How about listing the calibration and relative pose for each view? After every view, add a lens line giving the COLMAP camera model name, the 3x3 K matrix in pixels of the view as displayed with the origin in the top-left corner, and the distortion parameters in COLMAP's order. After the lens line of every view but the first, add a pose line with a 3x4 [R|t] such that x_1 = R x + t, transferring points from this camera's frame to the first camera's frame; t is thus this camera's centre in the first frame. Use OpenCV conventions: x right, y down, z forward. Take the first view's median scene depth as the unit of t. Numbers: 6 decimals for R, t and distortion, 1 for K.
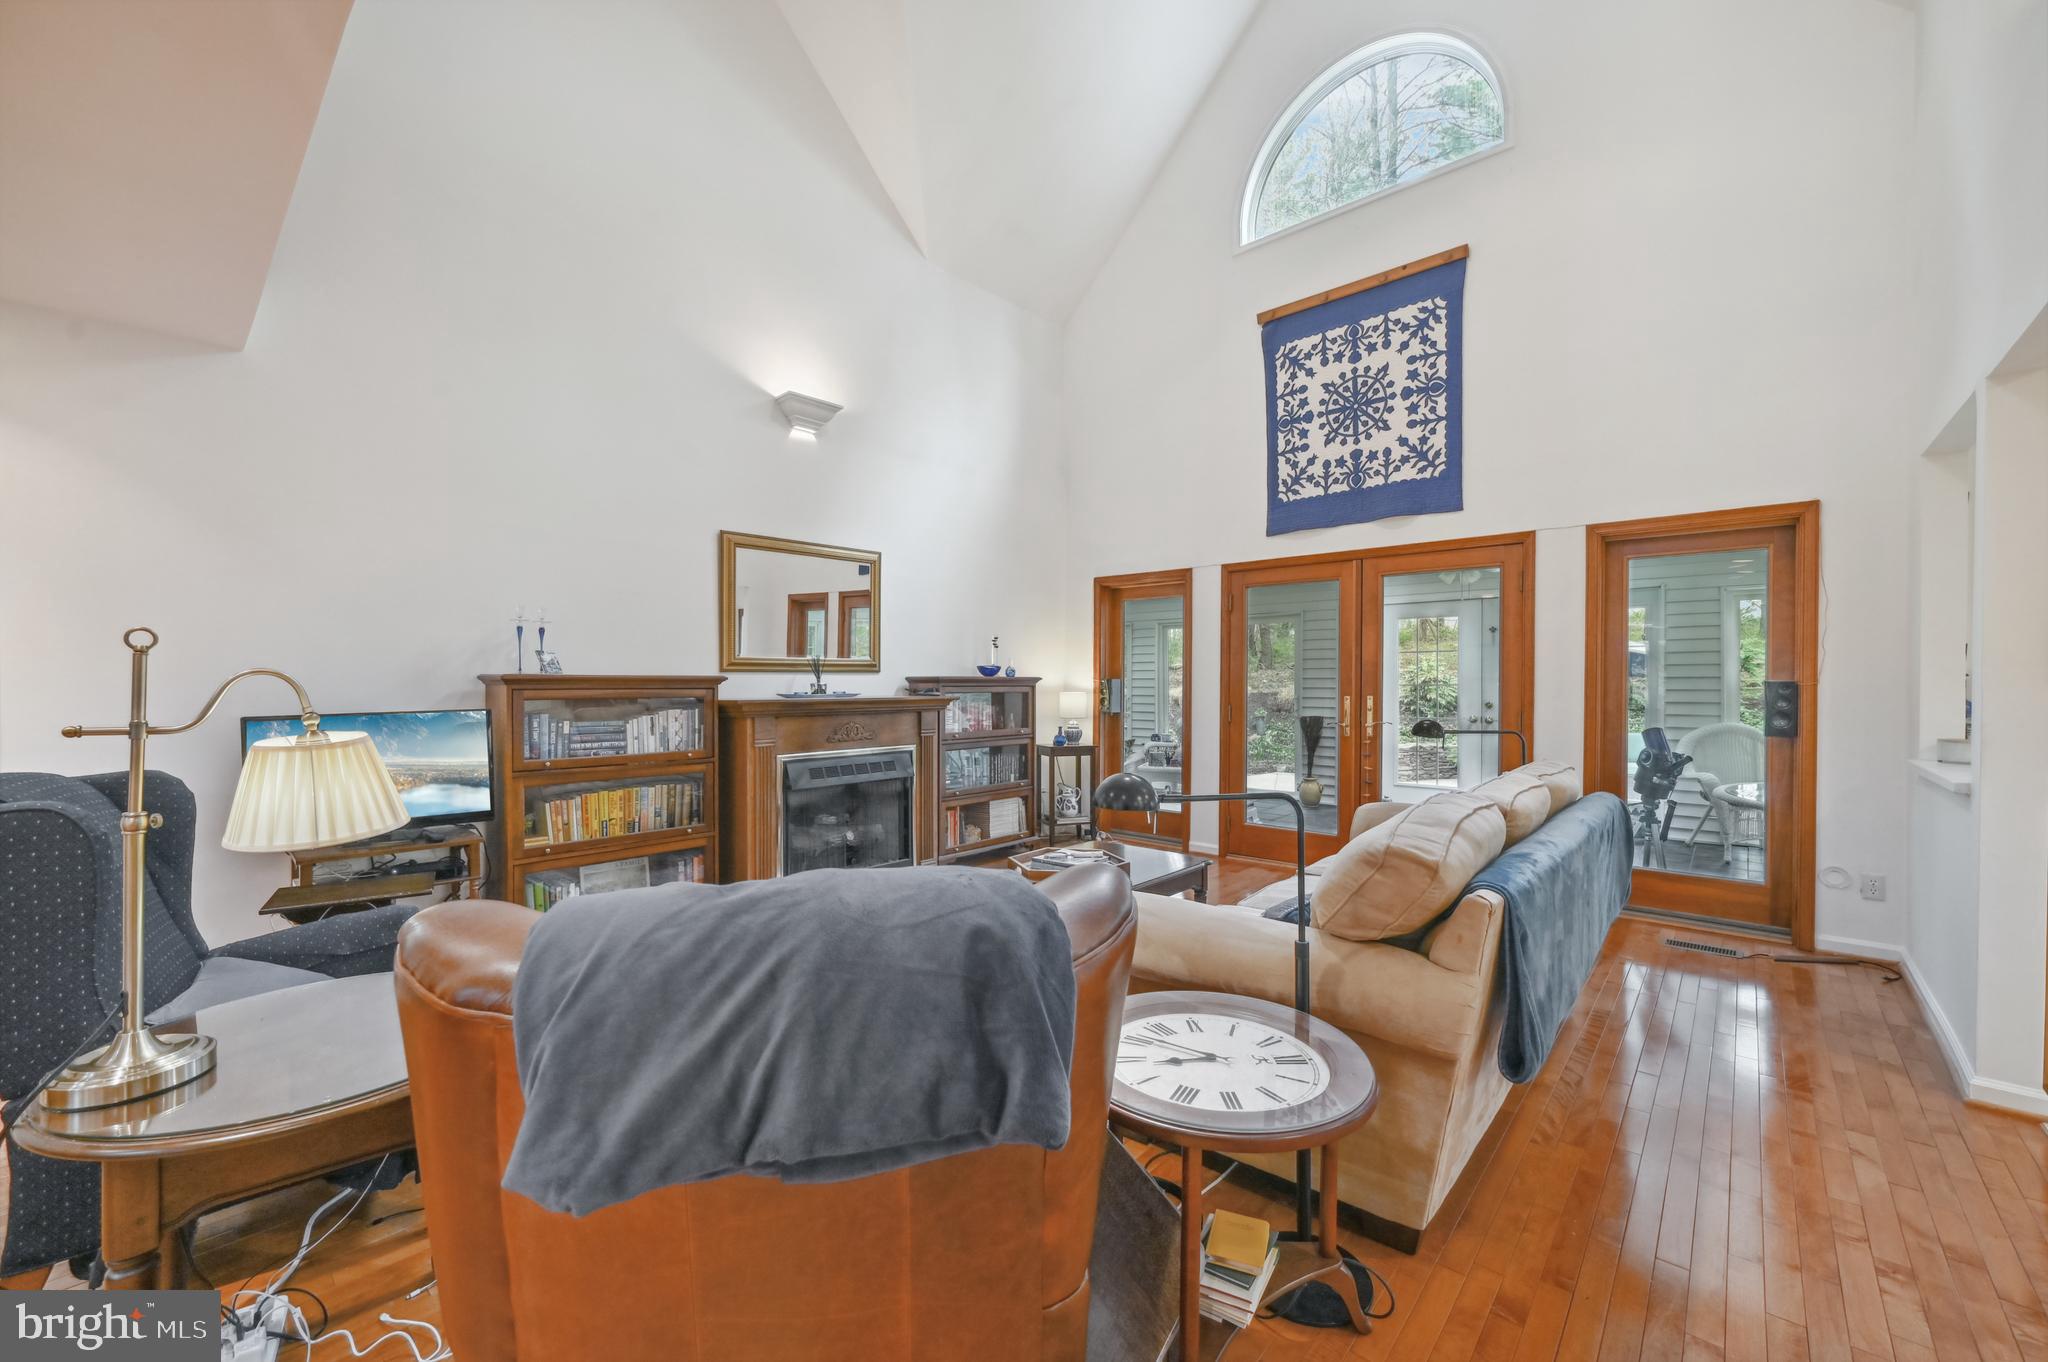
lens RADIAL K [[822.5, 0, 1029.0], [0, 822.5, 689.1], [0, 0, 1]] dist [-0.002398, -0.000021]
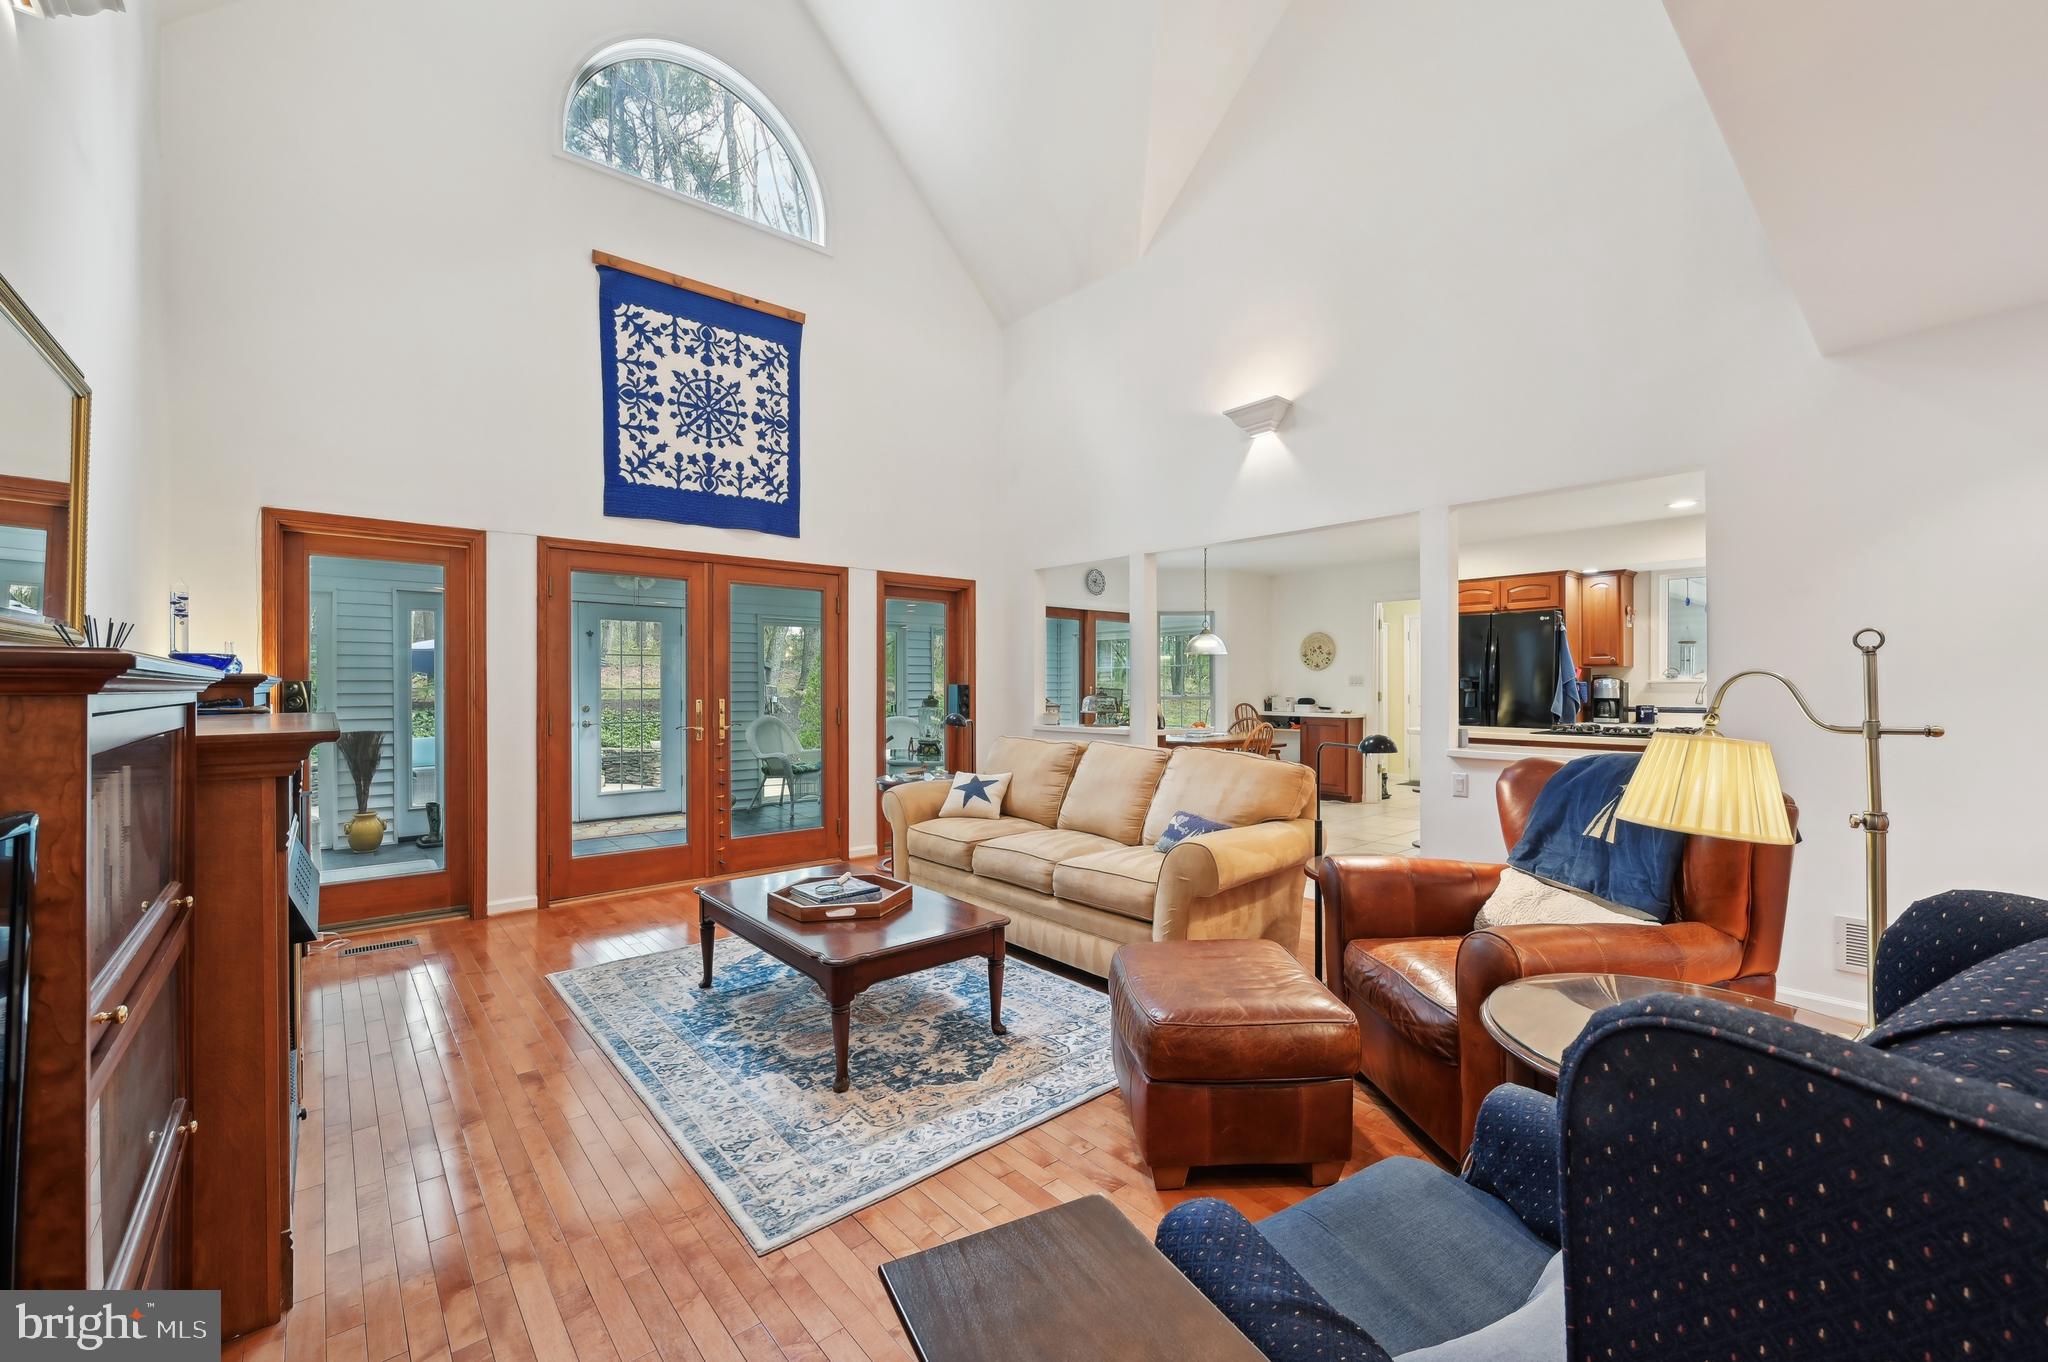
lens RADIAL K [[822.5, 0, 1029.0], [0, 822.5, 689.1], [0, 0, 1]] dist [-0.002398, -0.000021]
pose [[0.118752, -0.004044, 0.992916, -0.548981], [0.010375, 0.999942, 0.002832, -0.003145], [-0.992870, 0.009966, 0.118787, 0.497963]]
